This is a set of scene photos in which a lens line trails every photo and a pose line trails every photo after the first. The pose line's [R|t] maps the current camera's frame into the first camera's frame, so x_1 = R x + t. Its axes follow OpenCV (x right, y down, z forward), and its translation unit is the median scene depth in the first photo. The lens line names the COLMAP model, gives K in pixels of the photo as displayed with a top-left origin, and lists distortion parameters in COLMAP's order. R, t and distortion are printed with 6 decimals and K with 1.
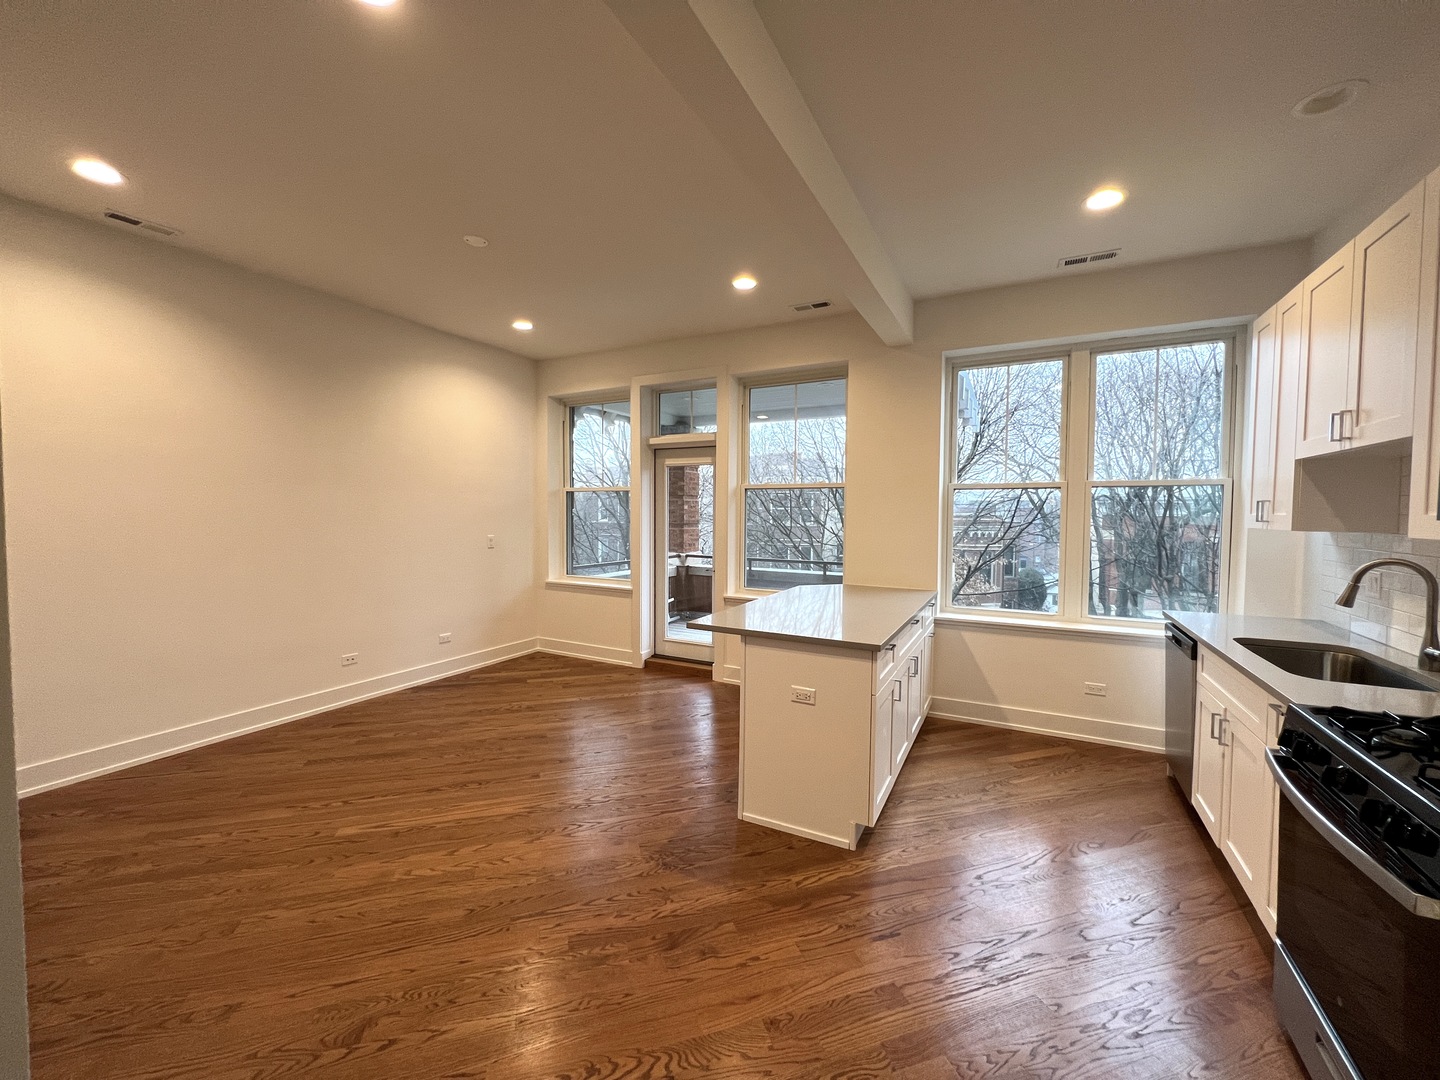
lens RADIAL K [[572.3, 0, 718.2], [0, 572.3, 533.8], [0, 0, 1]] dist [-0.004839, 0.000828]
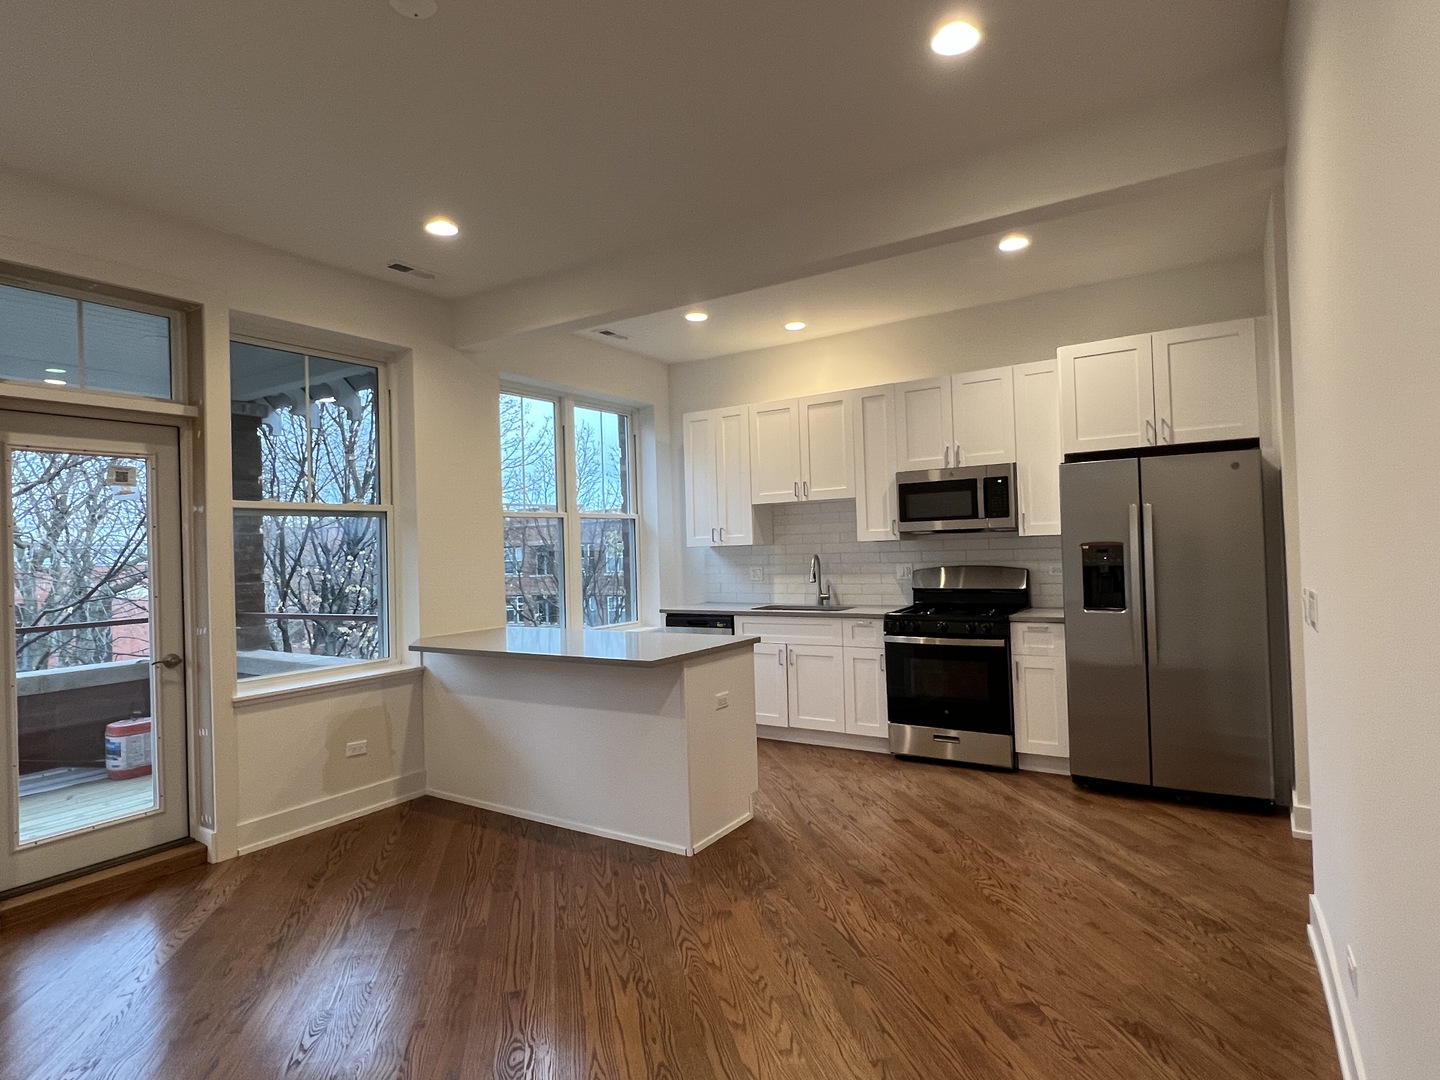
lens RADIAL K [[781.6, 0, 717.9], [0, 781.6, 536.3], [0, 0, 1]] dist [-0.006915, 0.002678]
pose [[0.086554, 0.003557, 0.996241, -1.117270], [0.070547, 0.997461, -0.009690, -0.012588], [-0.993746, 0.071121, 0.086083, 0.722212]]
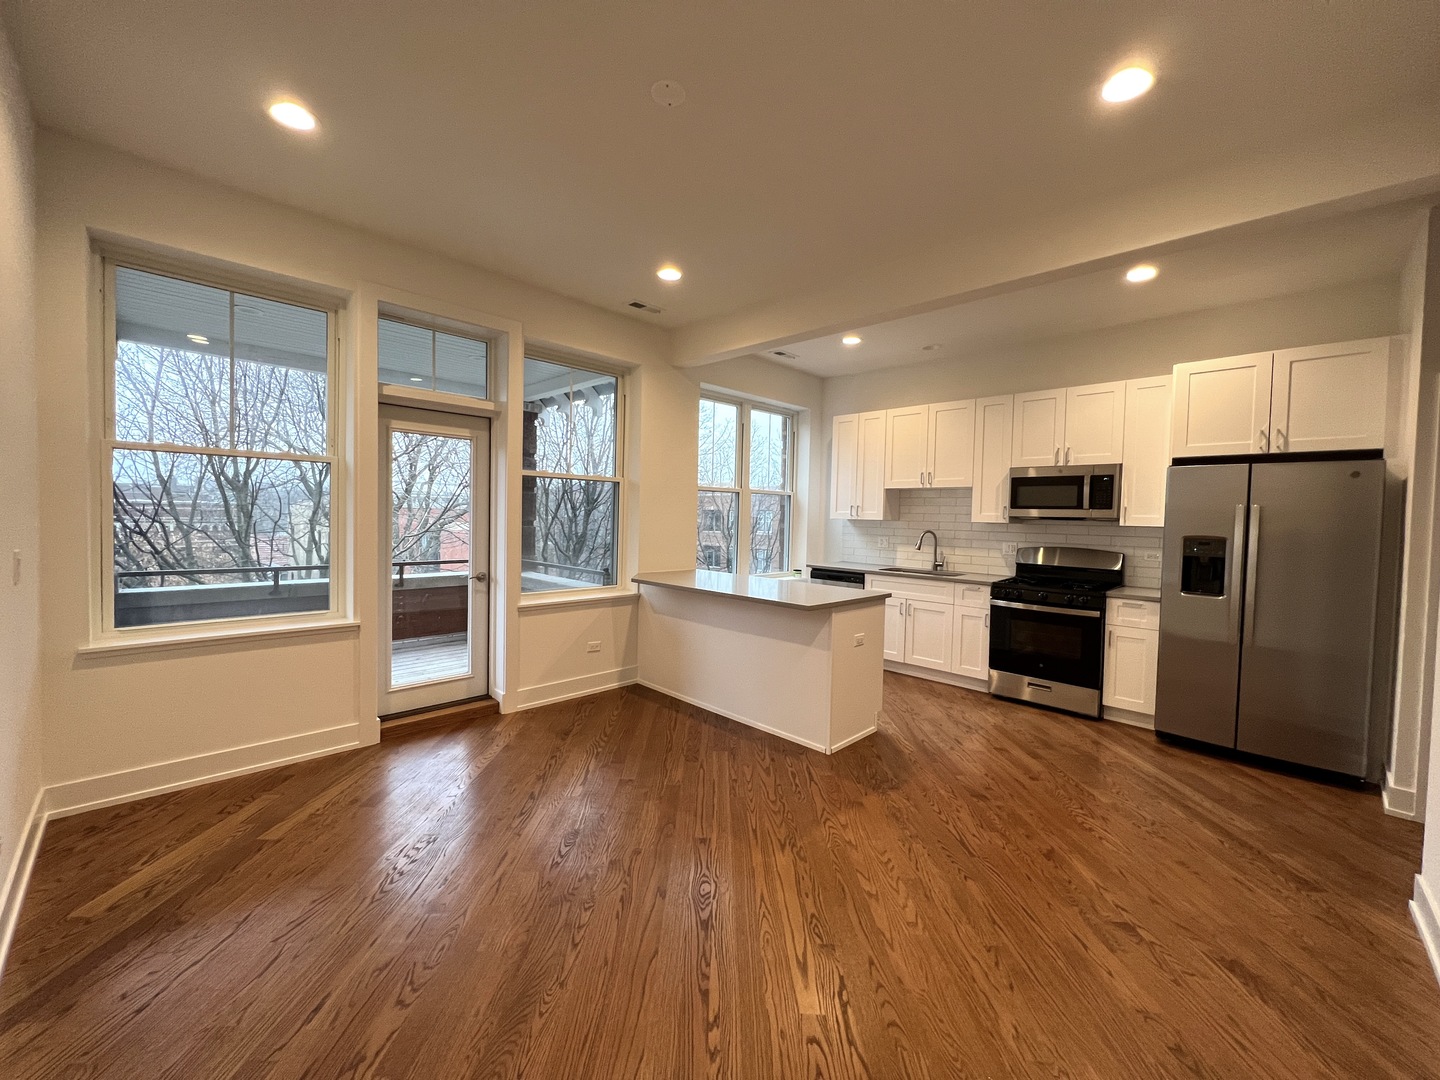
lens RADIAL K [[572.3, 0, 717.9], [0, 572.3, 533.9], [0, 0, 1]] dist [-0.004839, 0.000828]
pose [[0.292610, -0.031175, 0.955724, -1.084115], [0.015051, 0.999495, 0.027995, -0.018768], [-0.956113, 0.006193, 0.292931, 0.773166]]
